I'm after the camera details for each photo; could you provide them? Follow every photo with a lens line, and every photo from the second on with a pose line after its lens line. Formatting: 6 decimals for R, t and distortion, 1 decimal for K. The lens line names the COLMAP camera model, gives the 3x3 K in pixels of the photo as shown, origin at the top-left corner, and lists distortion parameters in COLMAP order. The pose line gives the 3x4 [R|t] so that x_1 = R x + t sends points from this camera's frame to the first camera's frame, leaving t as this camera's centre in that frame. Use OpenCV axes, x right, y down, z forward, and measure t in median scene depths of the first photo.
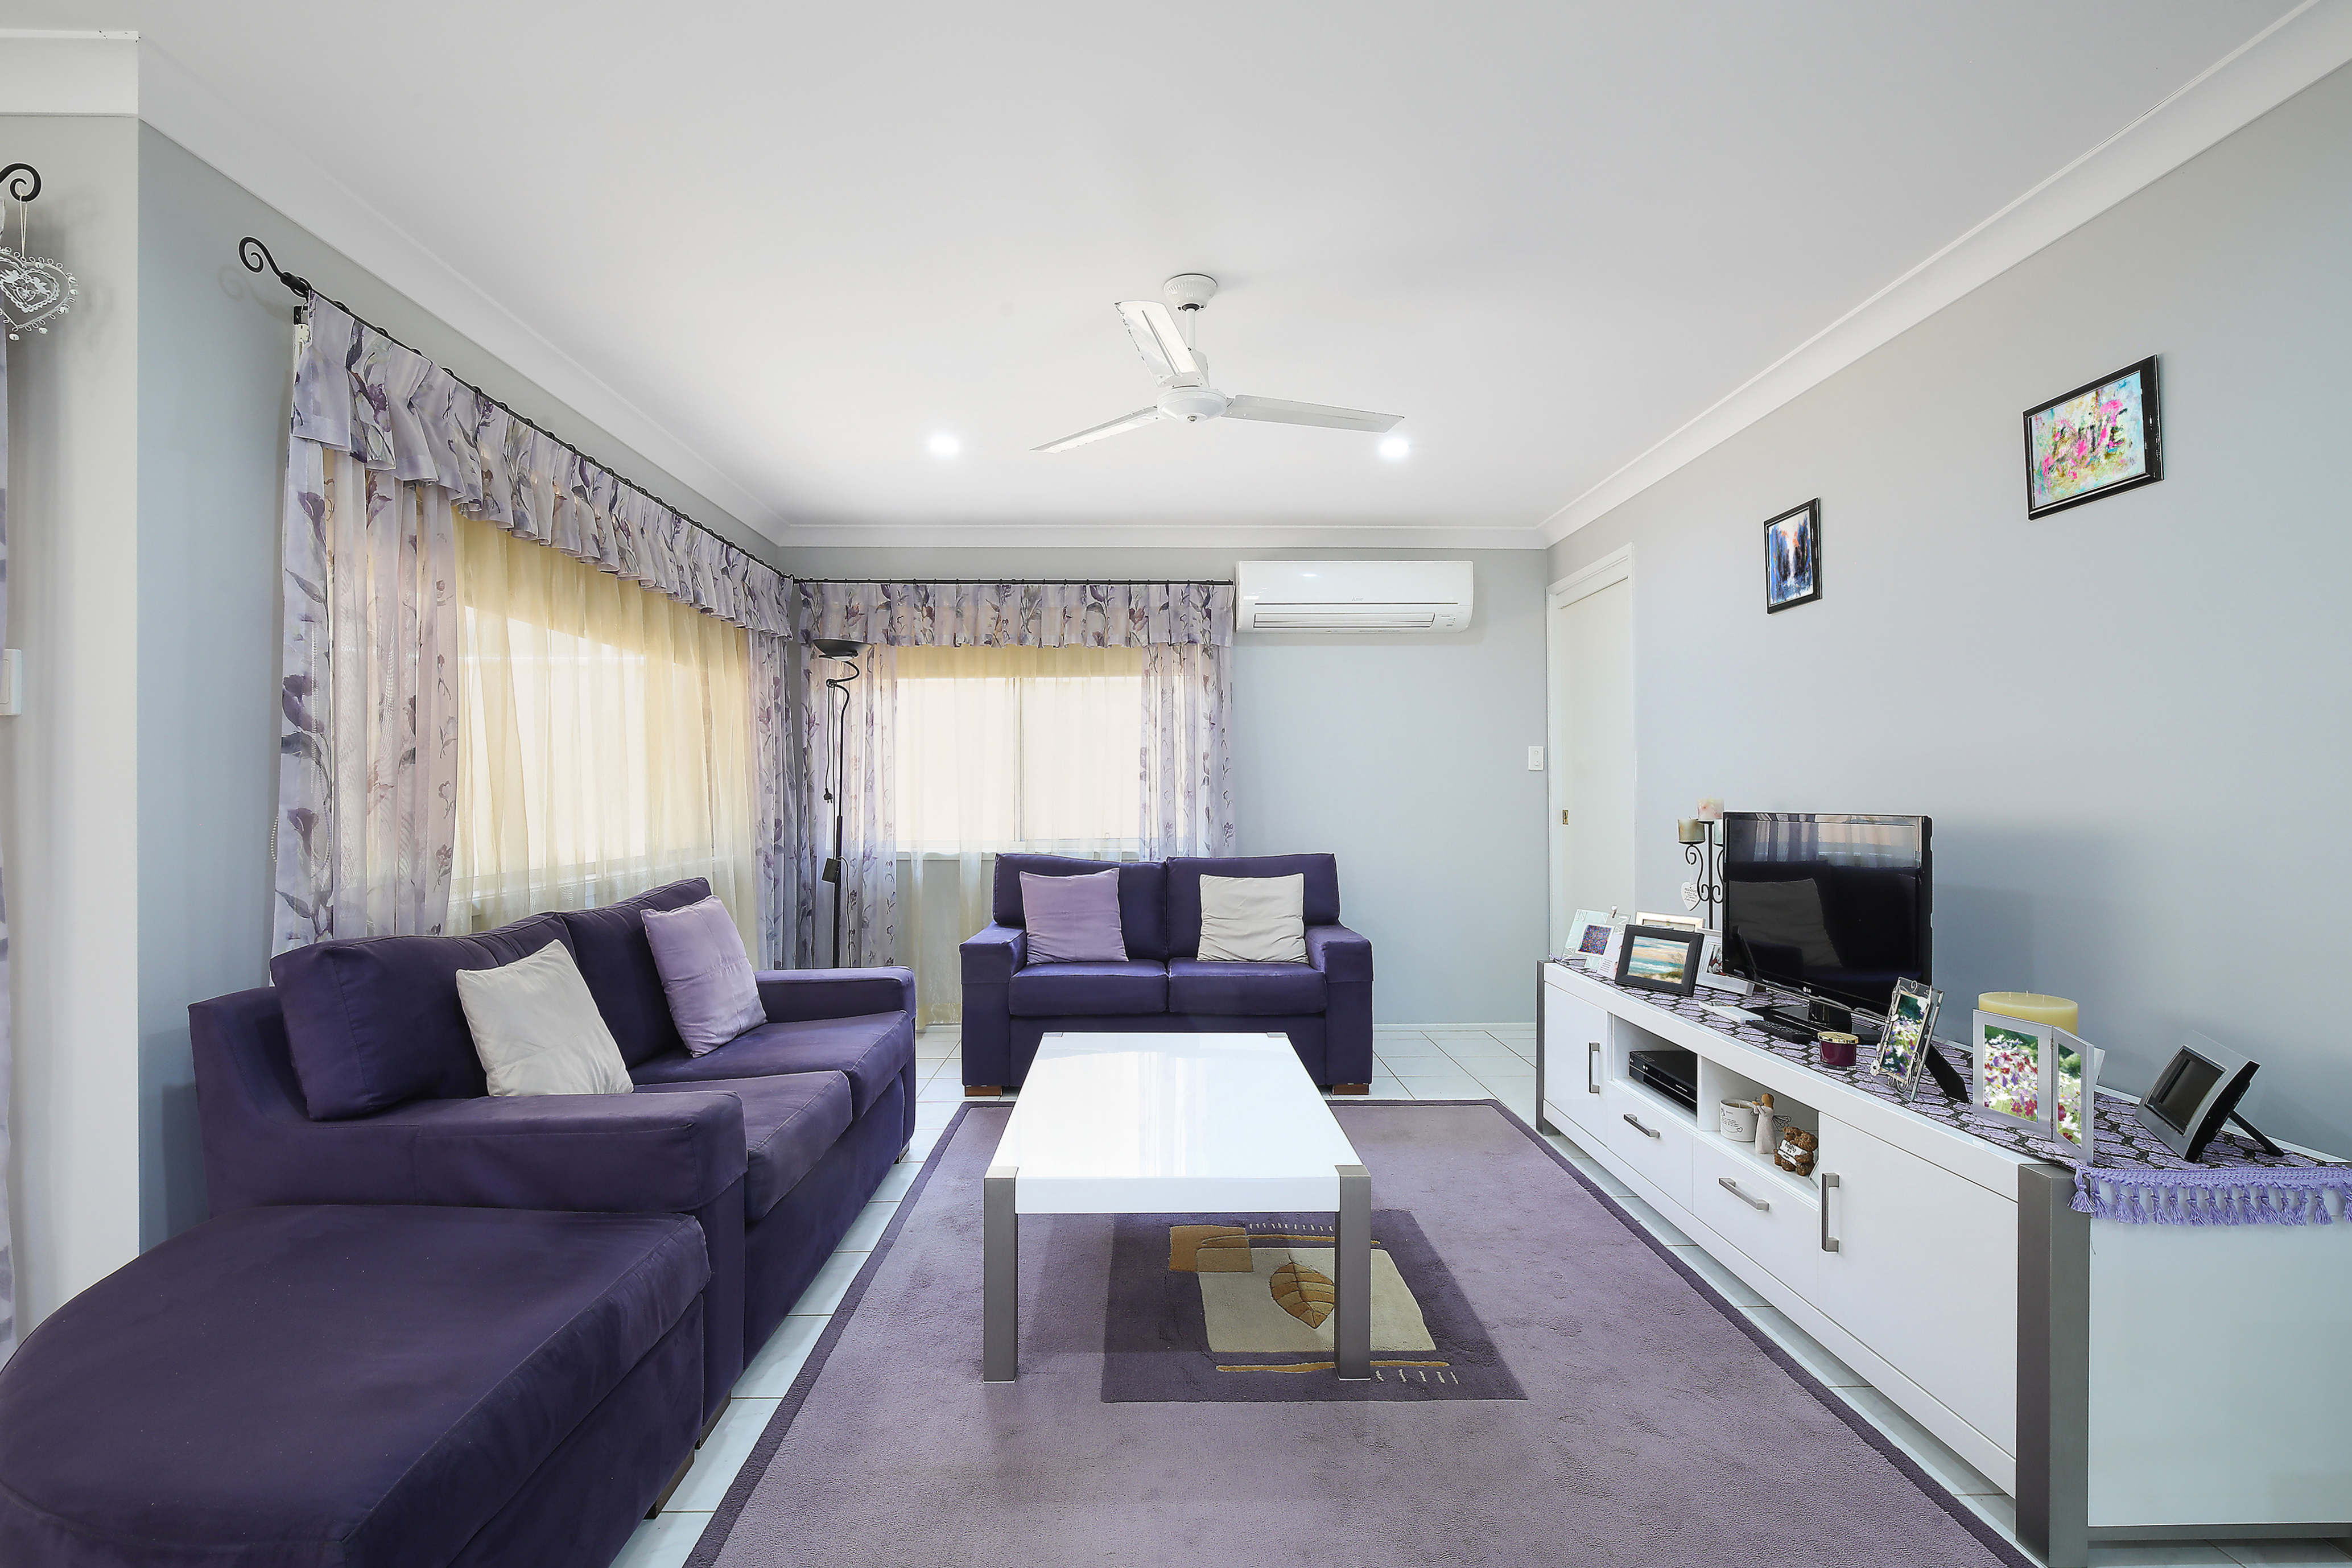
lens RADIAL K [[1028.7, 0, 1166.1], [0, 1028.7, 787.5], [0, 0, 1]] dist [-0.004149, -0.000203]
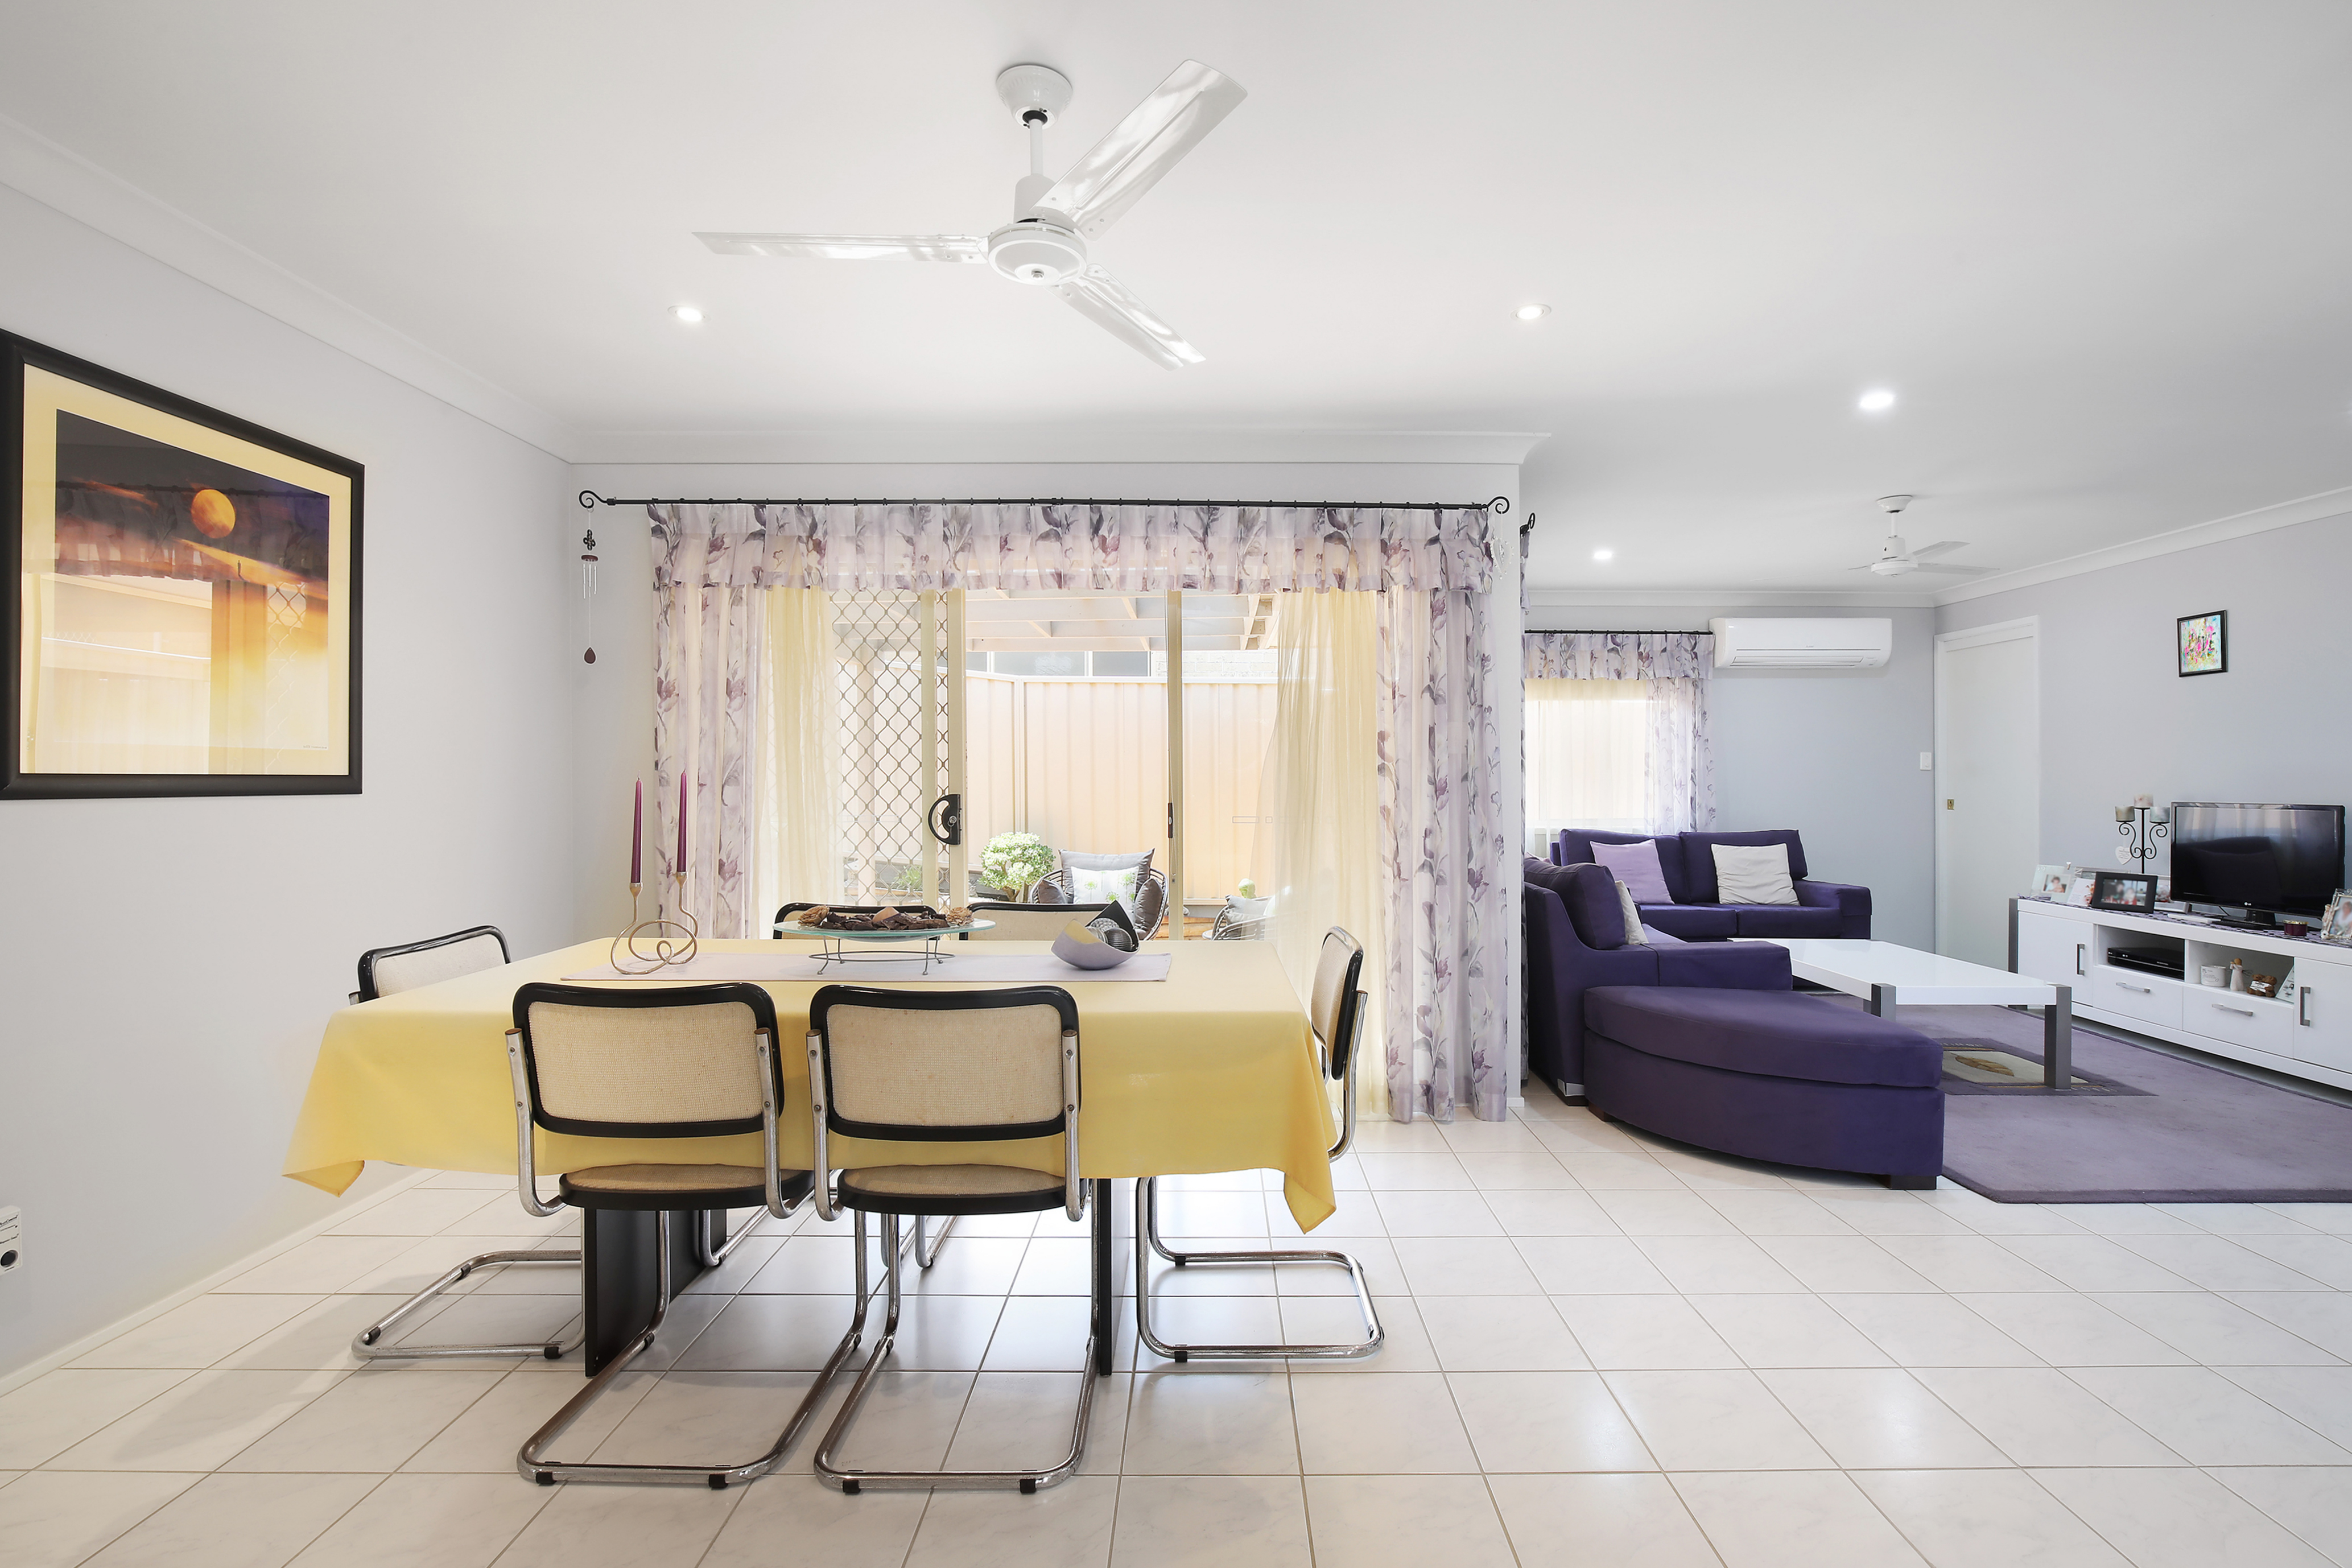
lens RADIAL K [[1028.7, 0, 1280.1], [0, 1028.7, 775.5], [0, 0, 1]] dist [-0.004149, -0.000203]
pose [[0.999991, 0.003676, 0.002142, -0.548608], [-0.003683, 0.999987, 0.003391, -0.011963], [-0.002129, -0.003399, 0.999992, -0.397168]]
